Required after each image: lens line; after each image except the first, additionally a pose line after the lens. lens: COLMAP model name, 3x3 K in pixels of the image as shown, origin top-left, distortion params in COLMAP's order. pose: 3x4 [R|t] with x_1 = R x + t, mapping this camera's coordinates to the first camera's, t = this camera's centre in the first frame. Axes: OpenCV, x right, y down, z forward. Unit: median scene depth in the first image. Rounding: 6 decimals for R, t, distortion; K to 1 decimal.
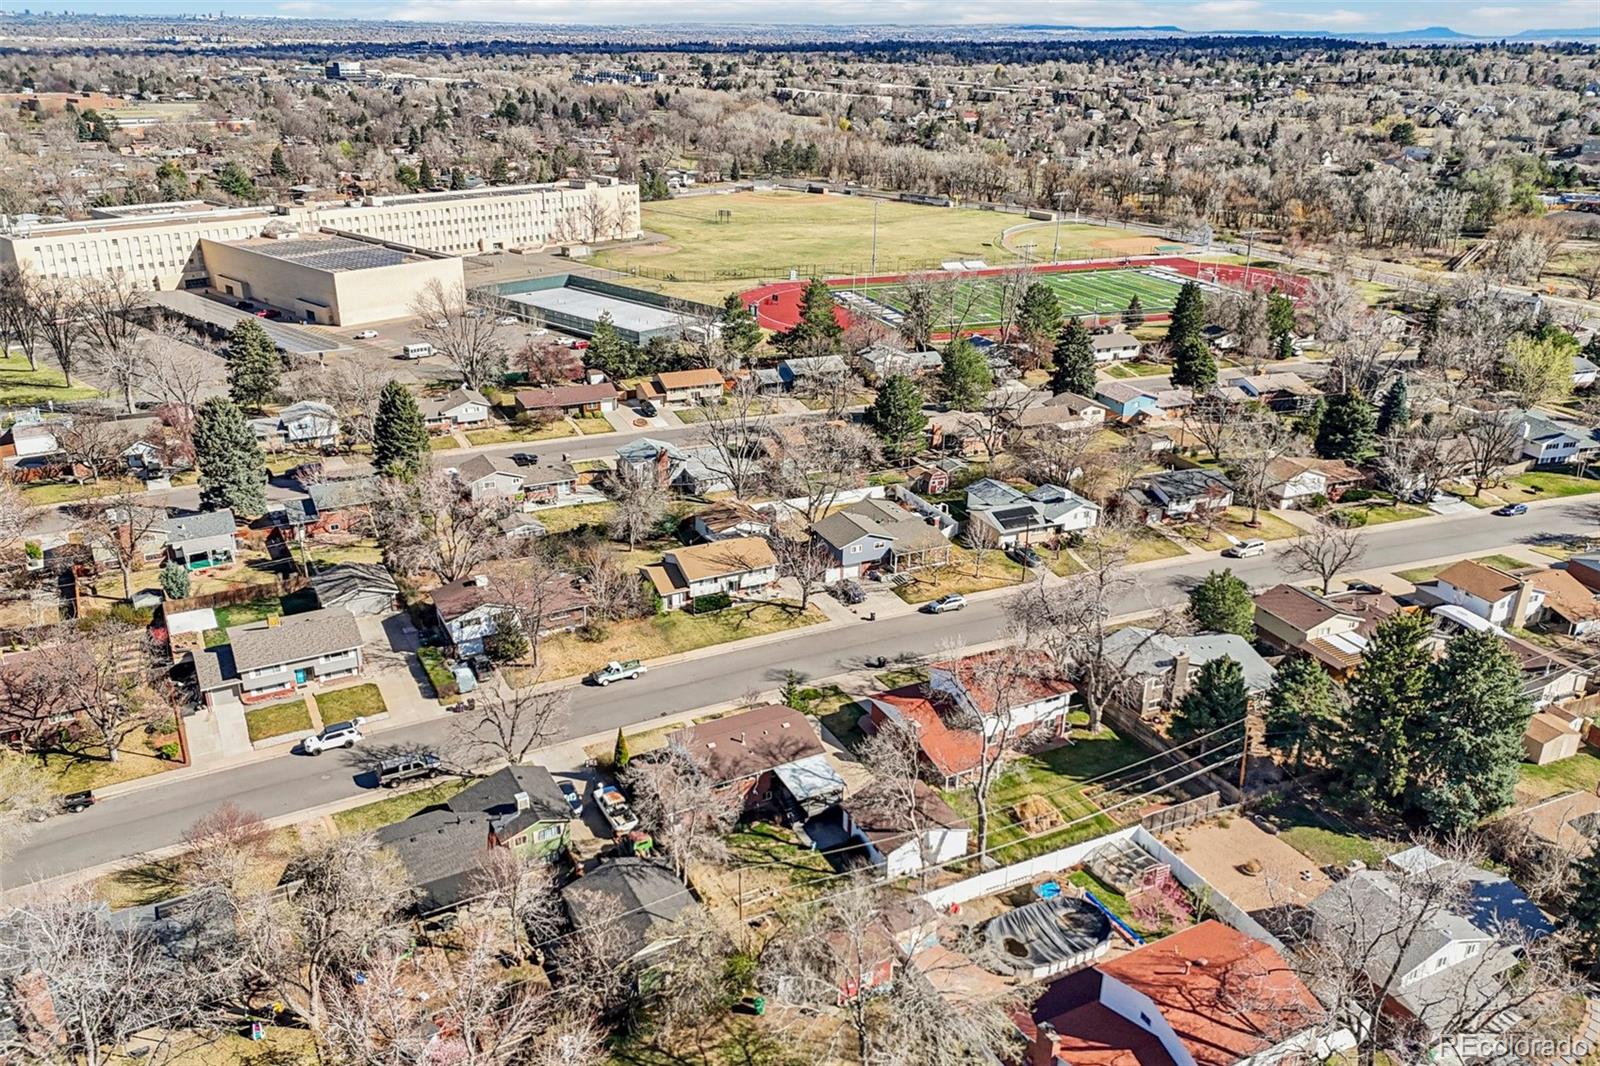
lens RADIAL K [[1191.1, 0, 808.3], [0, 1191.1, 533.3], [0, 0, 1]] dist [0.085900, -0.099528]
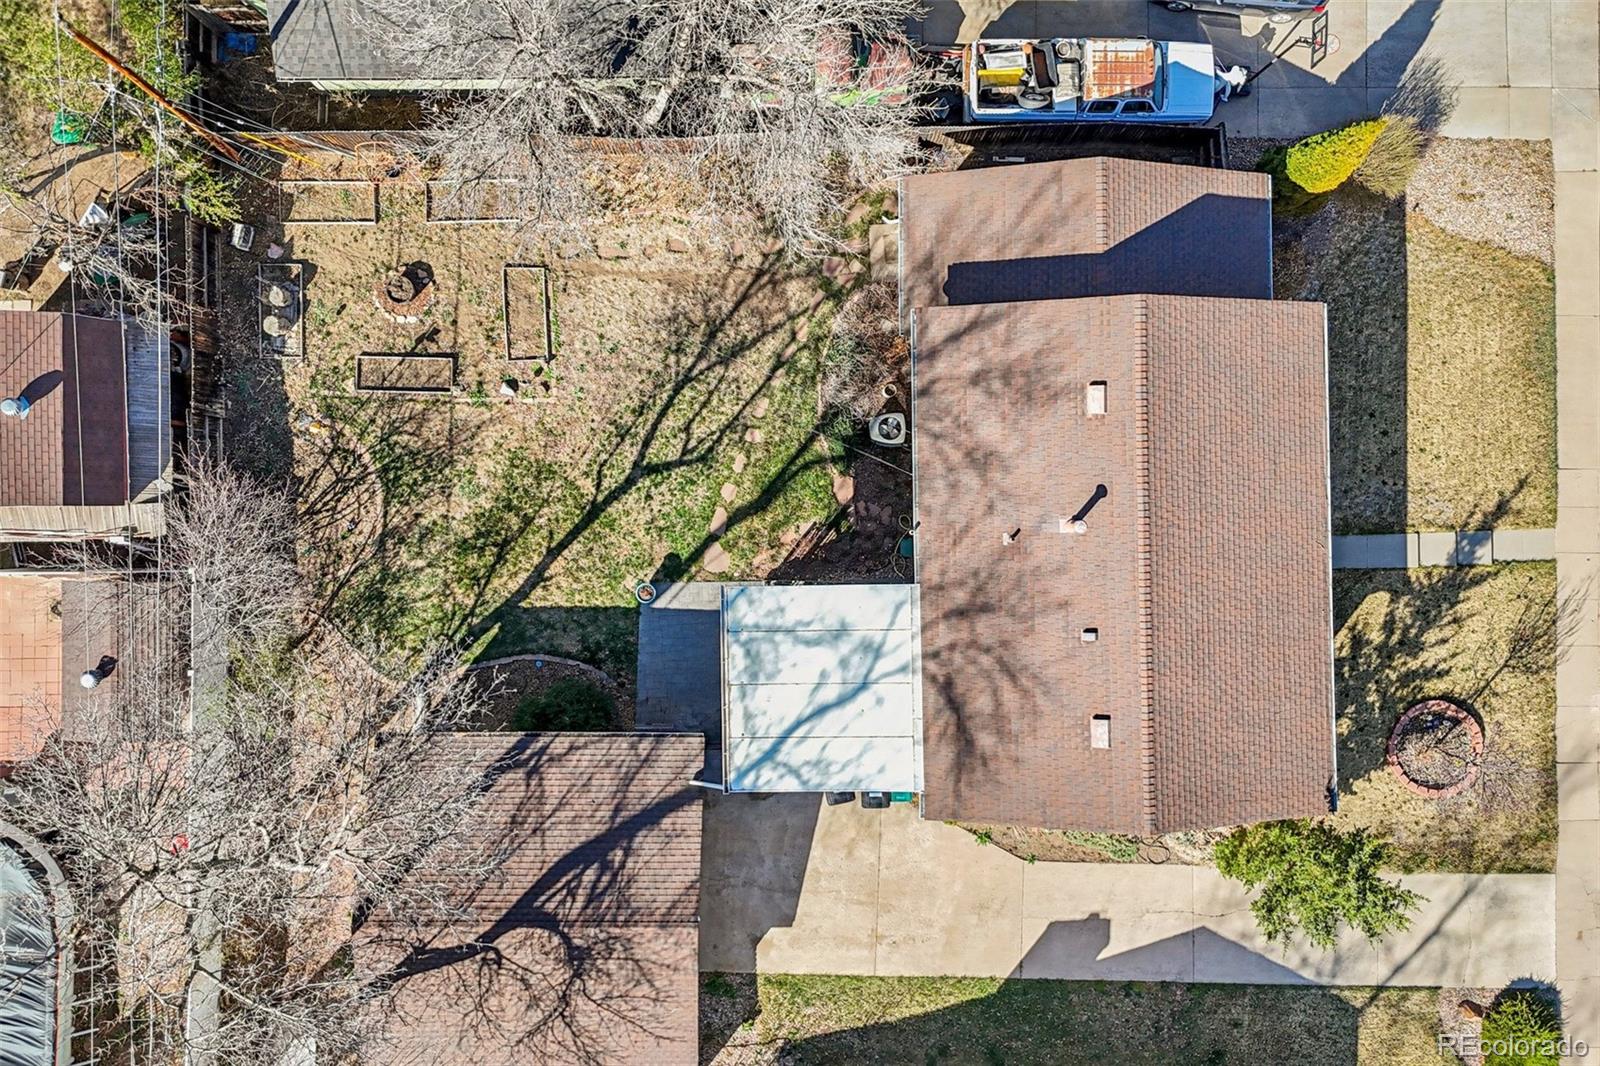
lens RADIAL K [[1191.1, 0, 803.4], [0, 1191.1, 527.1], [0, 0, 1]] dist [0.085900, -0.099528]
pose [[-0.465597, 0.884921, -0.011604, -0.016922], [-0.334943, -0.164062, 0.927845, -0.026492], [0.819166, 0.435889, 0.372785, 0.555305]]
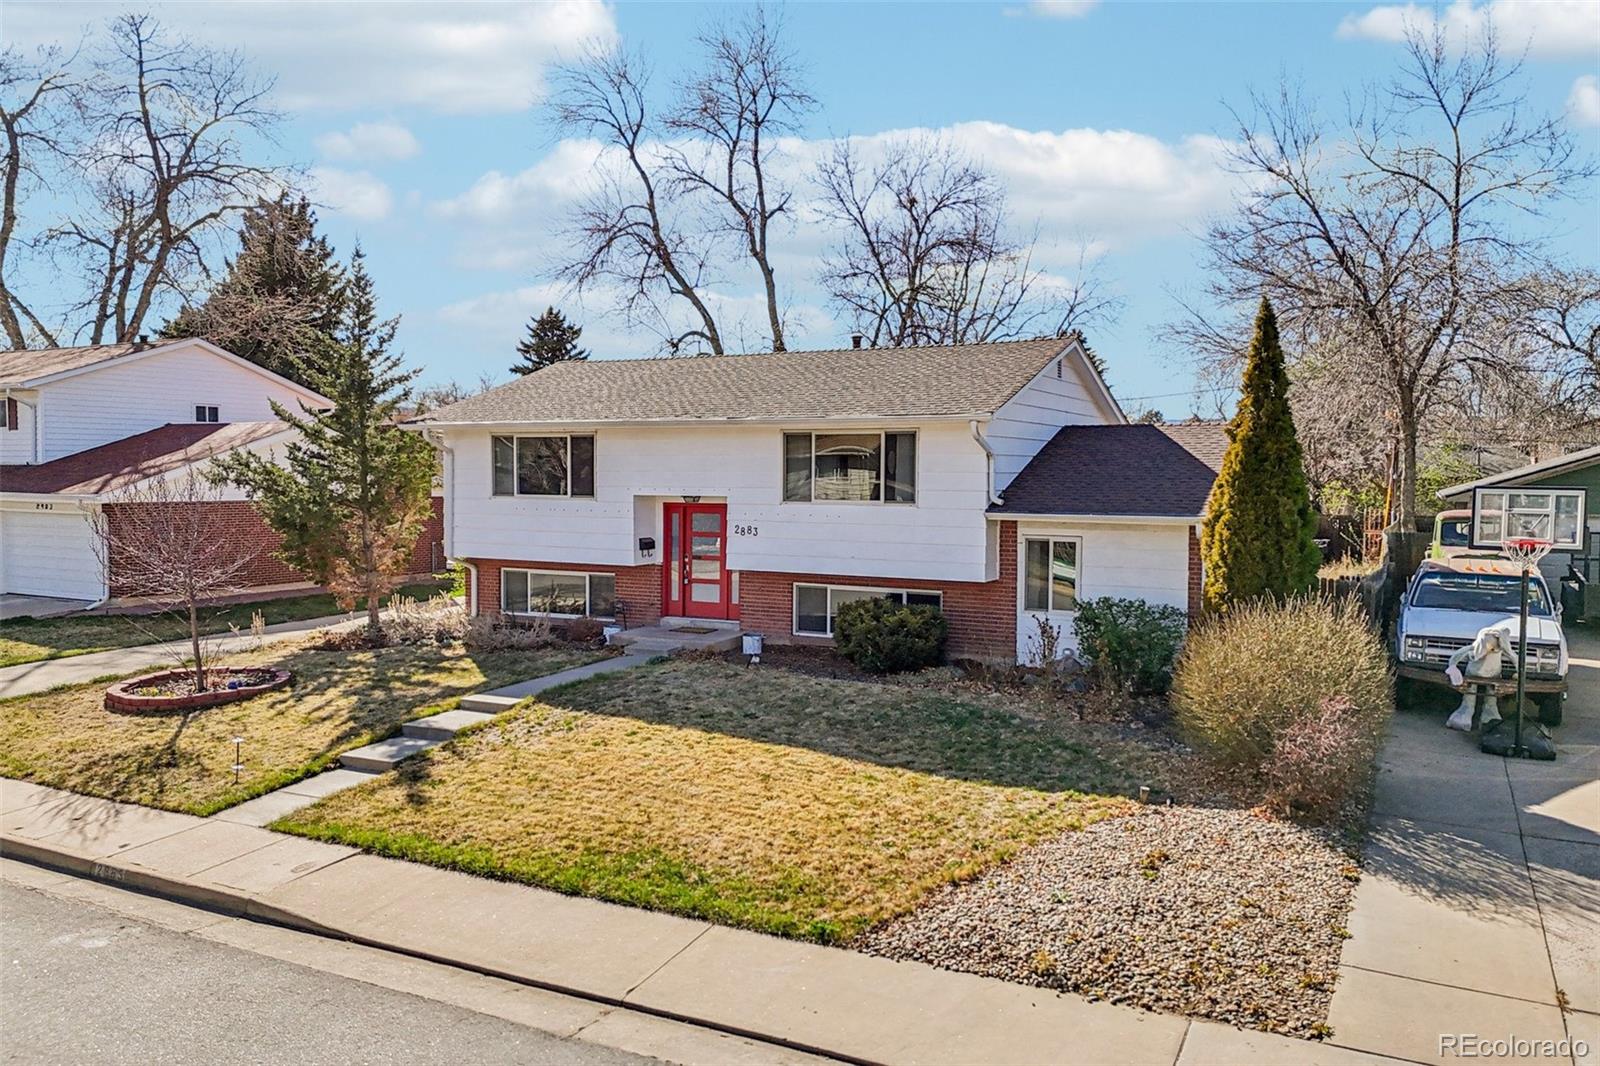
lens RADIAL K [[1191.1, 0, 803.9], [0, 1191.1, 537.8], [0, 0, 1]] dist [0.085900, -0.099528]
pose [[-0.559607, -0.043776, 0.827601, -0.160934], [0.301390, 0.919480, 0.252430, 0.090432], [-0.772013, 0.390692, -0.501354, 0.735895]]
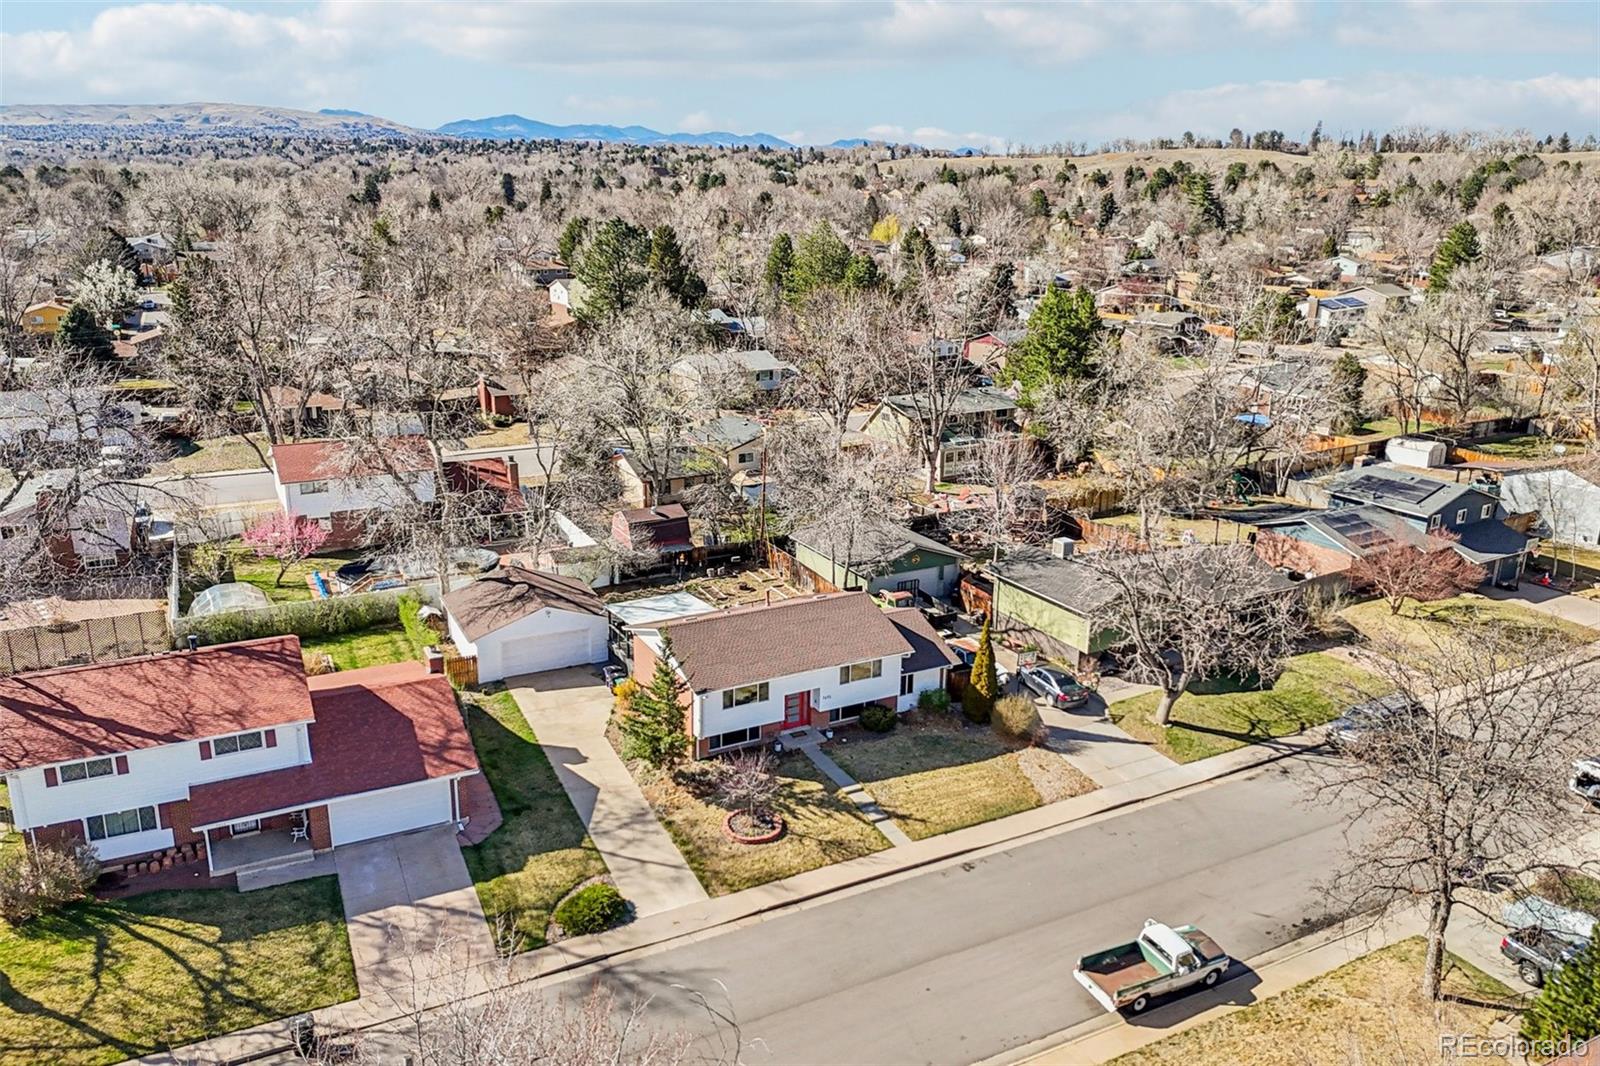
lens RADIAL K [[1191.1, 0, 797.2], [0, 1191.1, 534.4], [0, 0, 1]] dist [0.085900, -0.099528]
pose [[-0.999917, -0.011527, 0.005669, -0.047670], [-0.005585, 0.787526, 0.616256, -0.136711], [-0.011568, 0.616174, -0.787525, 0.926754]]
